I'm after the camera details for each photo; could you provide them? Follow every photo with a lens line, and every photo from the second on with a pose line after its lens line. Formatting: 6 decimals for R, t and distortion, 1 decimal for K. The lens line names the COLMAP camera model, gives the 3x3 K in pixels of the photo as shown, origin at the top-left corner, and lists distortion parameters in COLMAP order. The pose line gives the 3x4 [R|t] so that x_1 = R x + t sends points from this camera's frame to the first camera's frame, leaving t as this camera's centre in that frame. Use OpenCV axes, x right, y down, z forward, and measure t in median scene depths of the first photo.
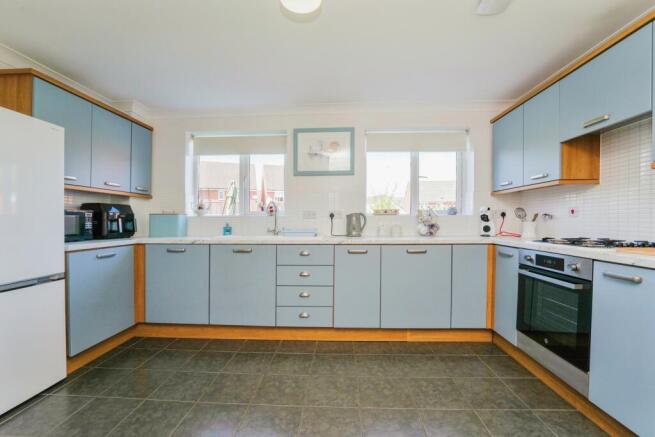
lens RADIAL K [[271.8, 0, 325.6], [0, 271.8, 220.2], [0, 0, 1]] dist [-0.017573, -0.000045]
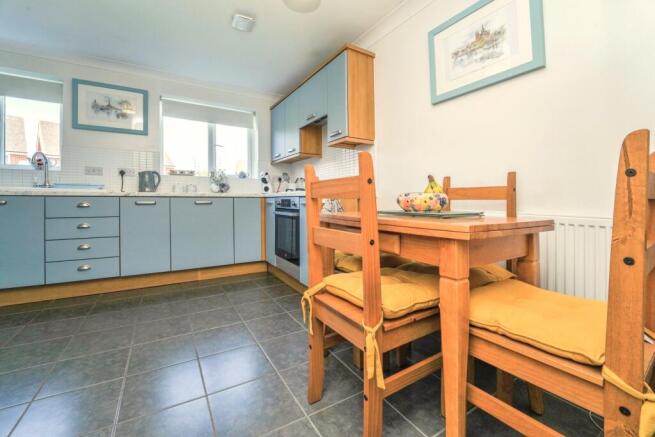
lens RADIAL K [[271.8, 0, 330.3], [0, 271.8, 205.4], [0, 0, 1]] dist [-0.017573, -0.000045]
pose [[0.828026, -0.005820, 0.560659, 0.117260], [-0.000050, 0.999945, 0.010453, 0.107356], [-0.560689, -0.008683, 0.827981, -0.308453]]
